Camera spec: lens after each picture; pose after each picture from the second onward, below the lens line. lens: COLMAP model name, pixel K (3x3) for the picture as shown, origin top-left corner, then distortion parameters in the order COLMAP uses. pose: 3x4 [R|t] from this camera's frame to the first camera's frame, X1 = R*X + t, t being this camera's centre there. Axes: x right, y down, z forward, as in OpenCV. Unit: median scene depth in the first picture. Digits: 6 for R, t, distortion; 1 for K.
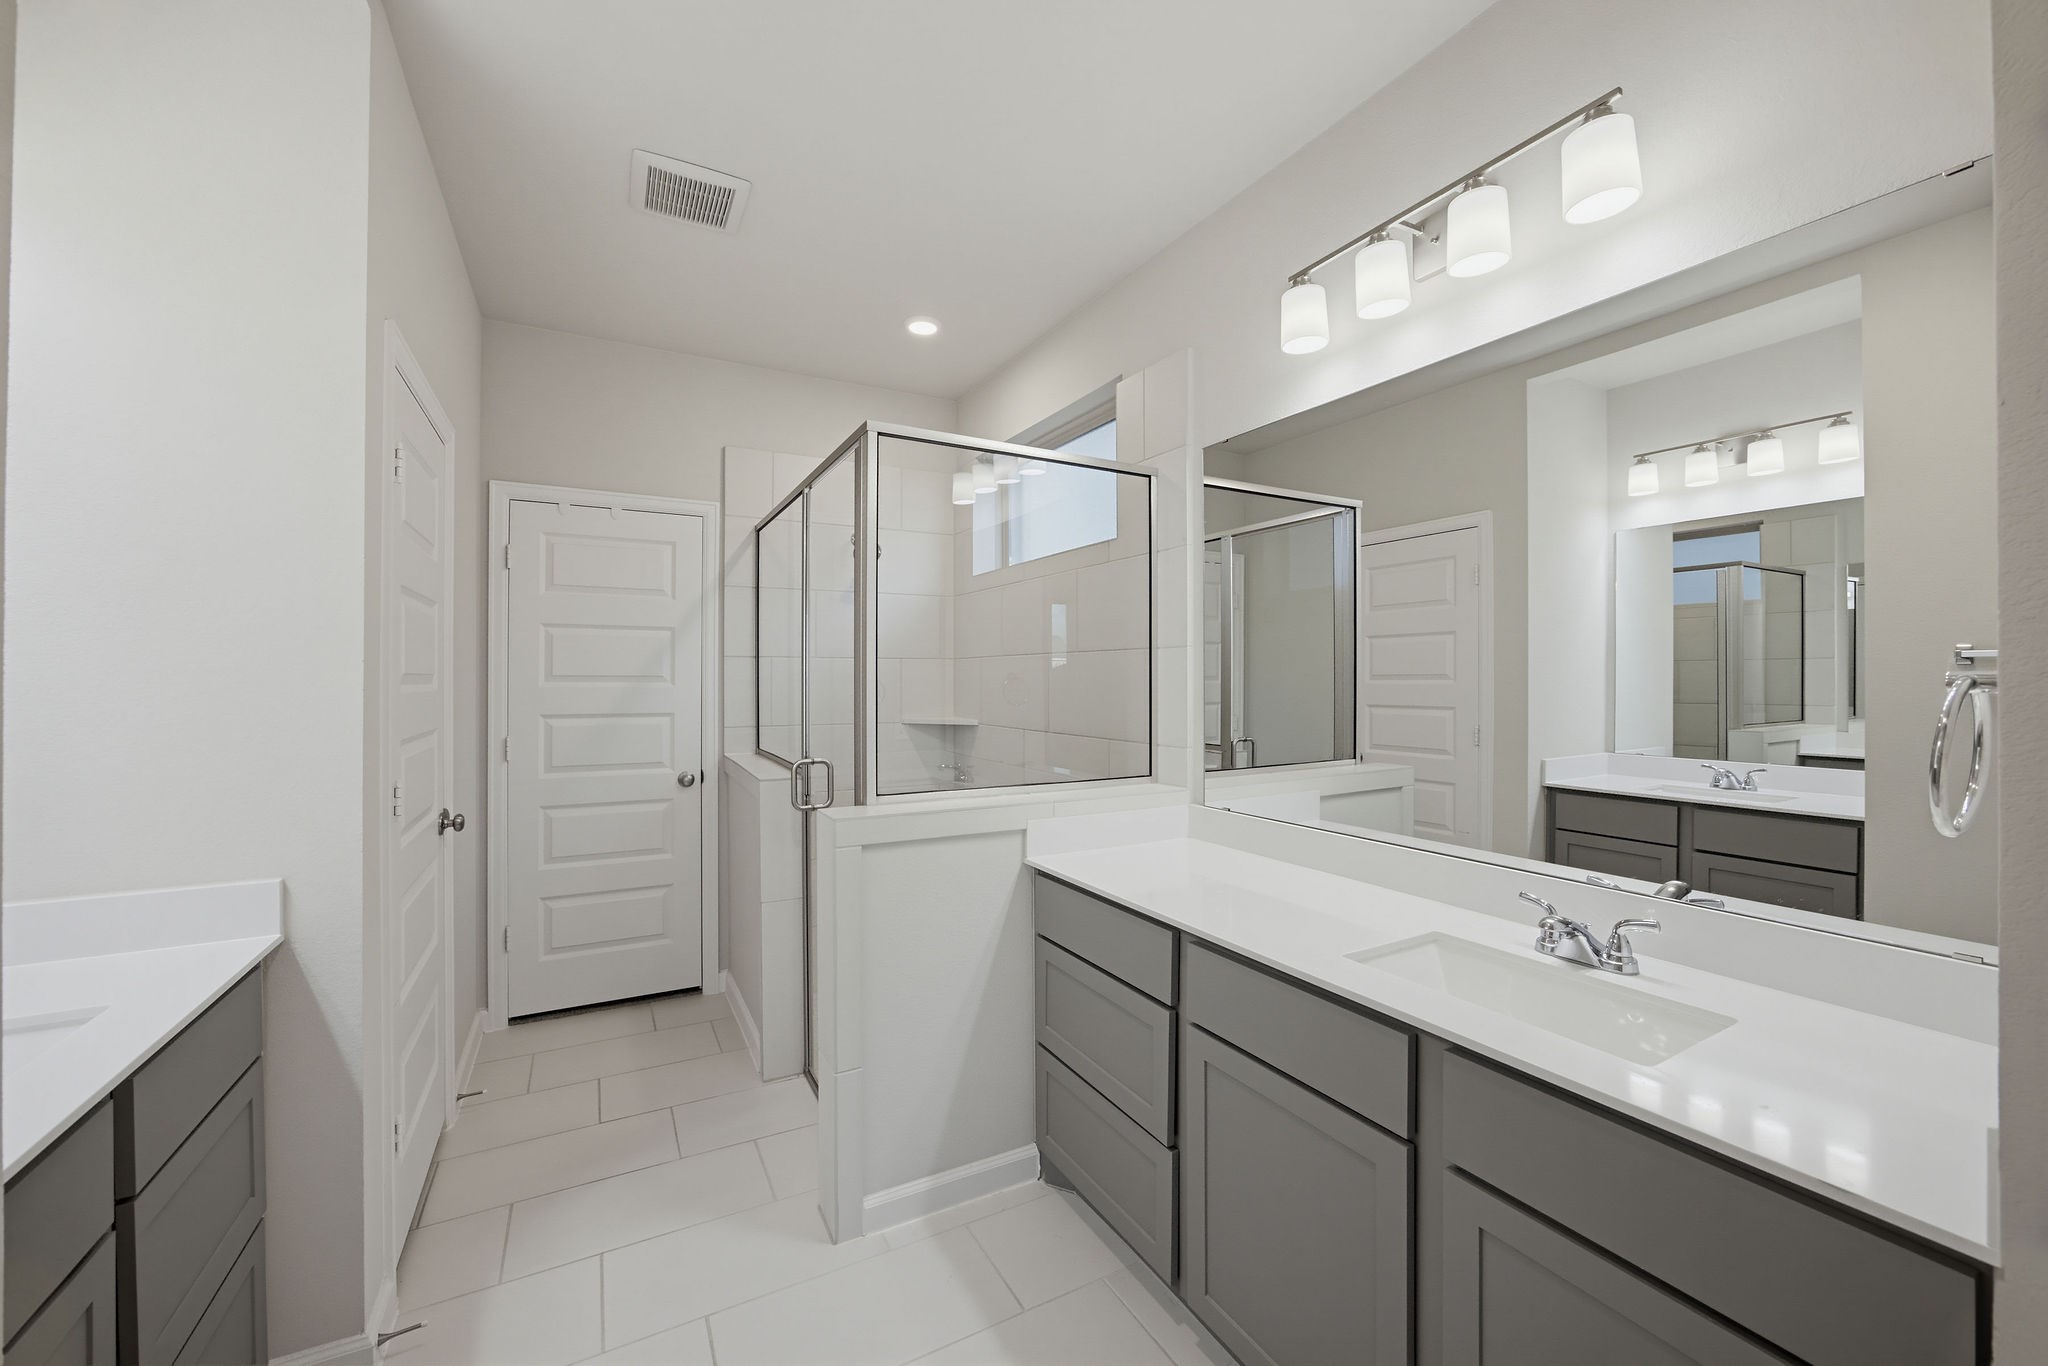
lens RADIAL K [[785.5, 0, 1019.3], [0, 785.5, 660.3], [0, 0, 1]] dist [-0.034383, 0.010618]
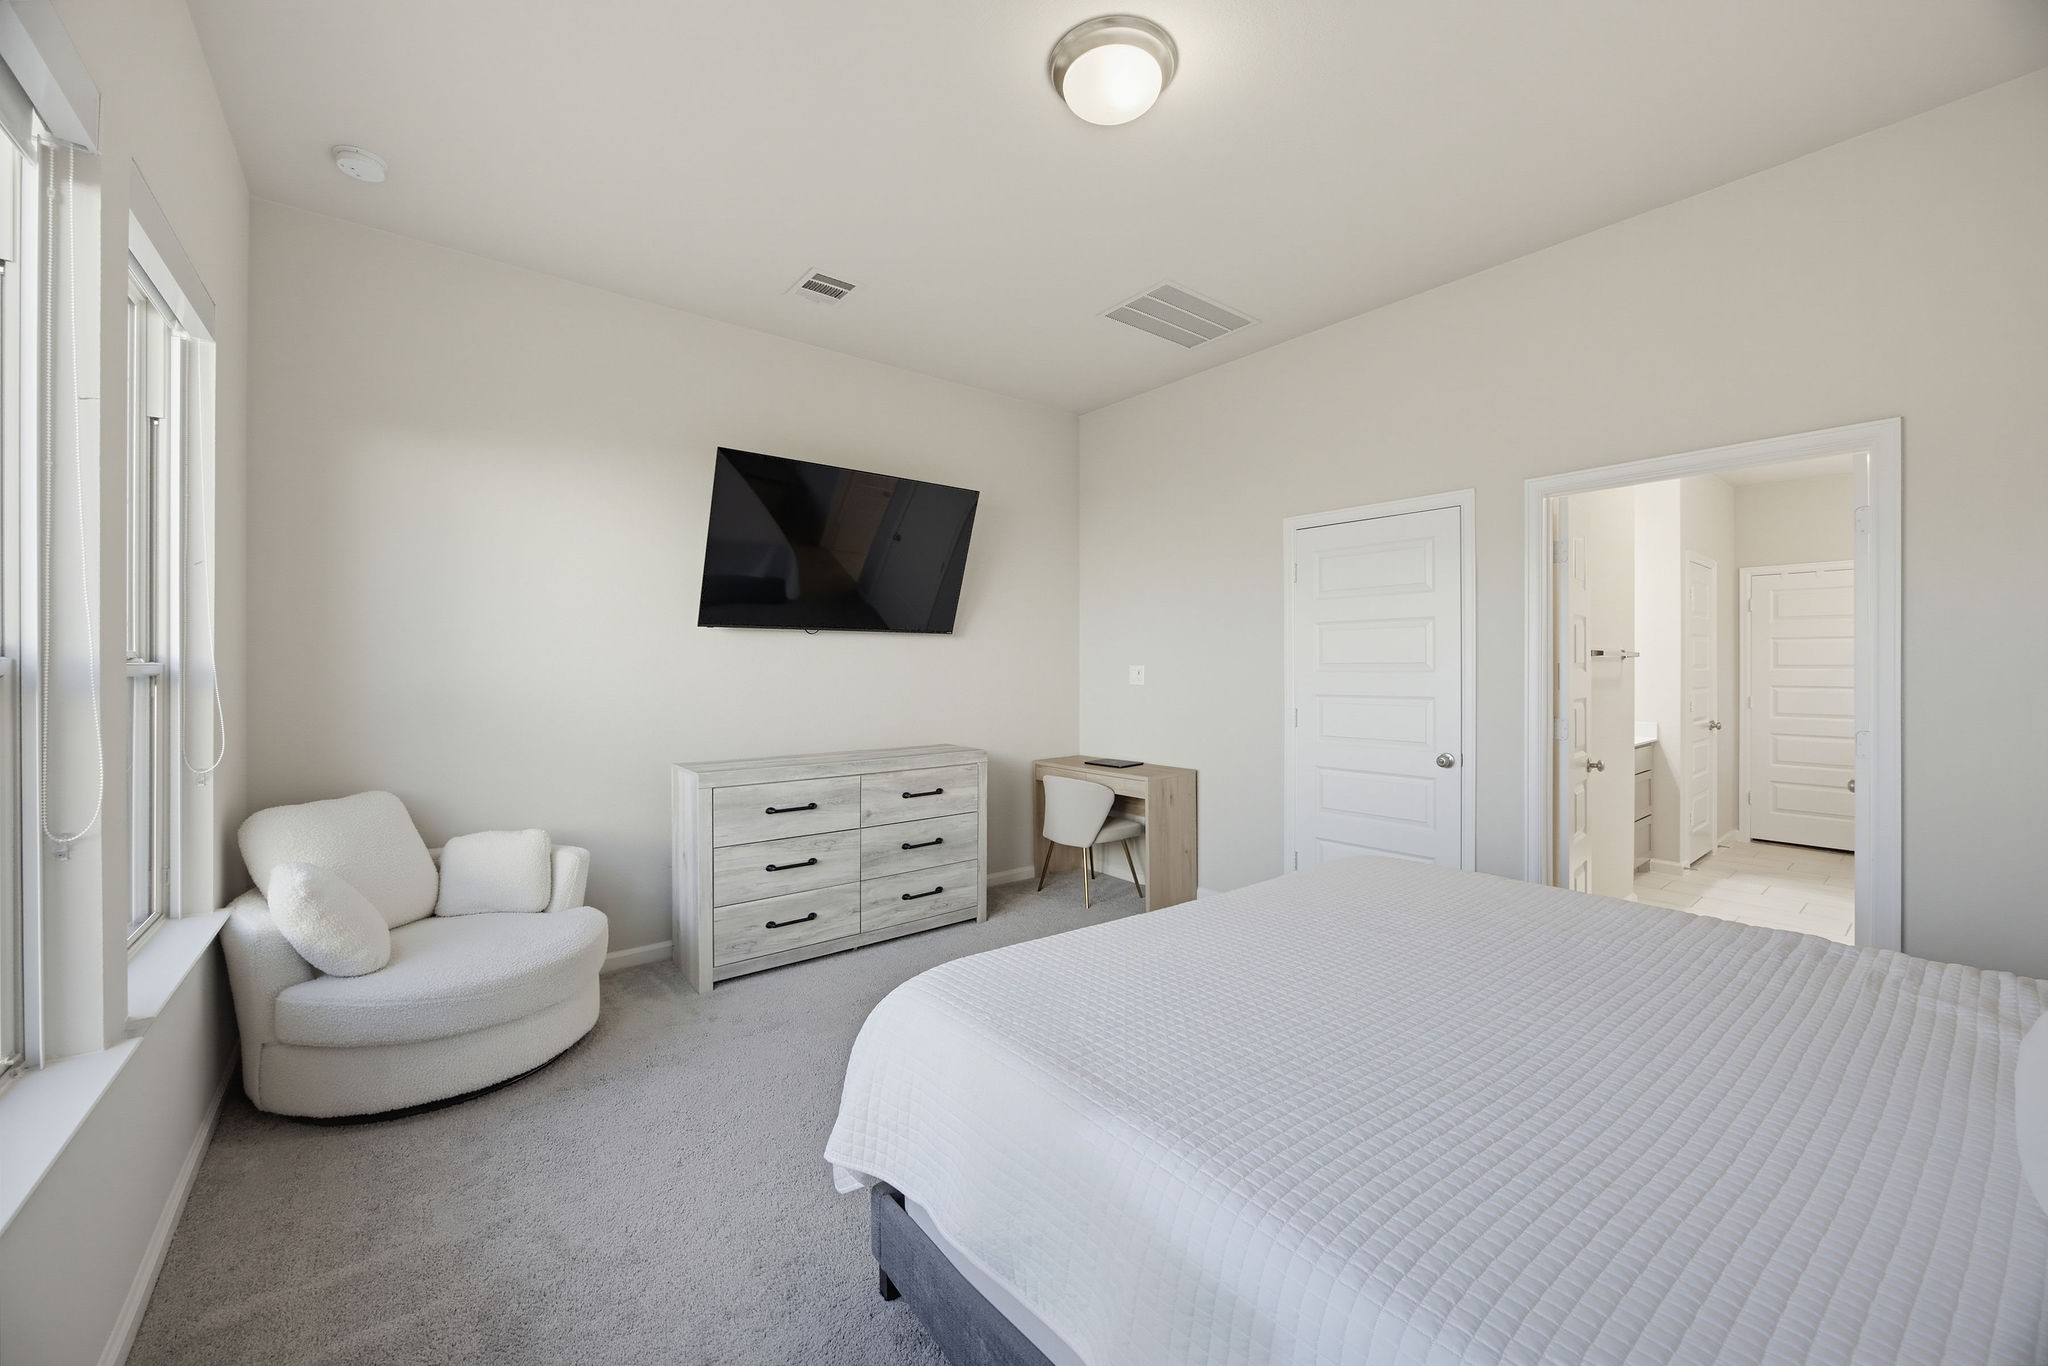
lens RADIAL K [[785.5, 0, 1019.3], [0, 785.5, 660.3], [0, 0, 1]] dist [-0.034383, 0.010618]
pose [[0.162083, 0.000624, -0.986777, 0.953211], [0.011946, 0.999925, 0.002595, -0.020458], [0.986705, -0.012209, 0.162063, -1.139277]]
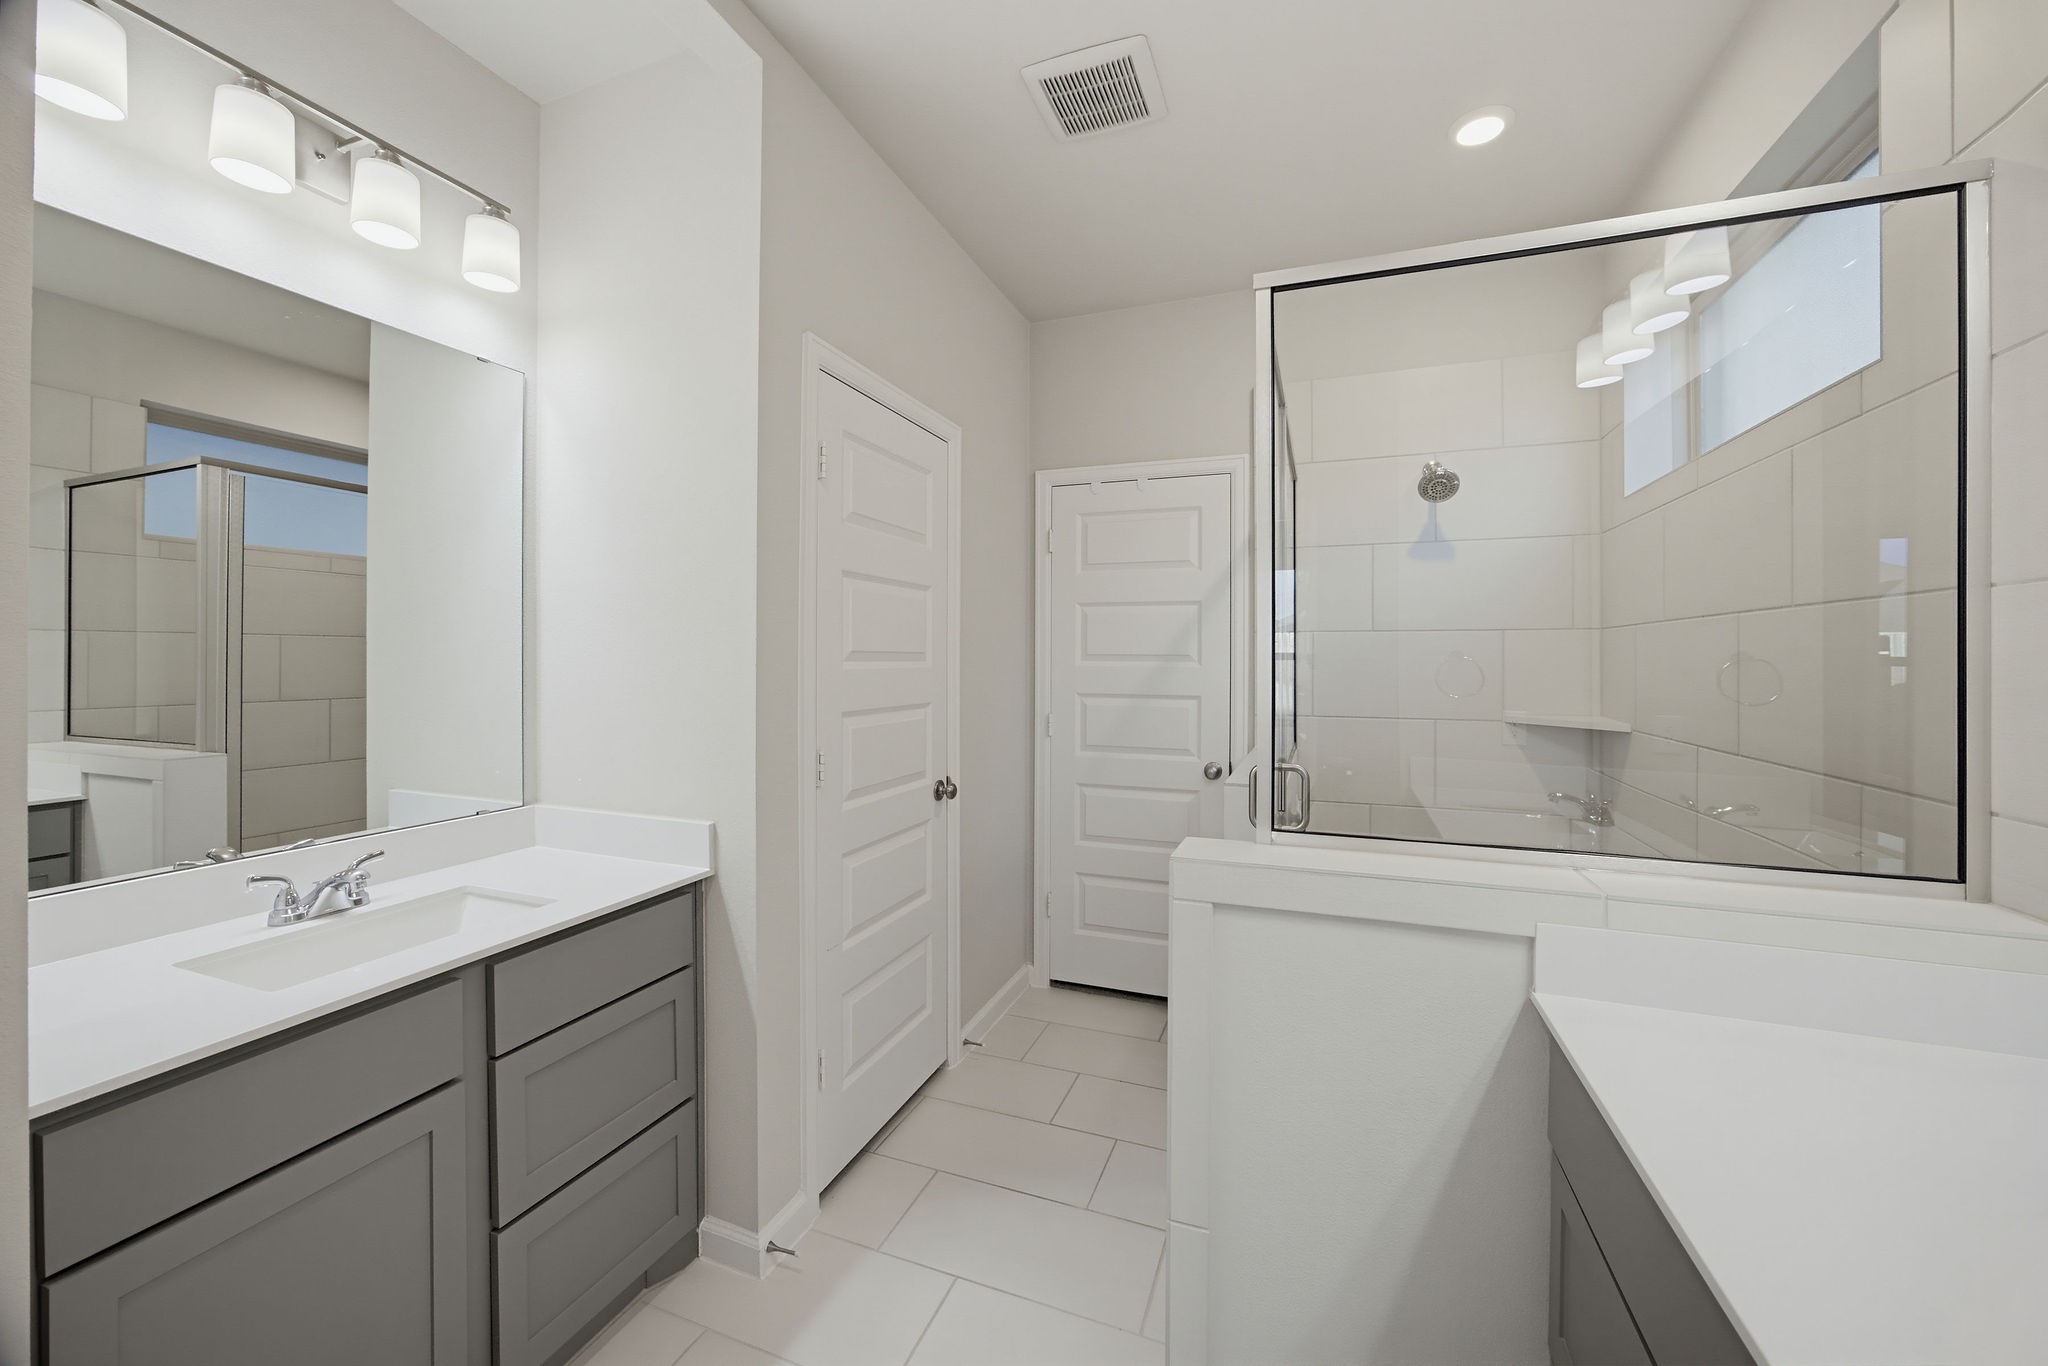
lens RADIAL K [[787.9, 0, 1028.8], [0, 787.9, 659.3], [0, 0, 1]] dist [-0.030805, 0.010029]
pose [[0.646421, 0.002045, -0.762978, 0.131739], [0.013152, 0.999818, 0.013823, 0.010499], [0.762867, -0.018970, 0.646277, 0.281194]]
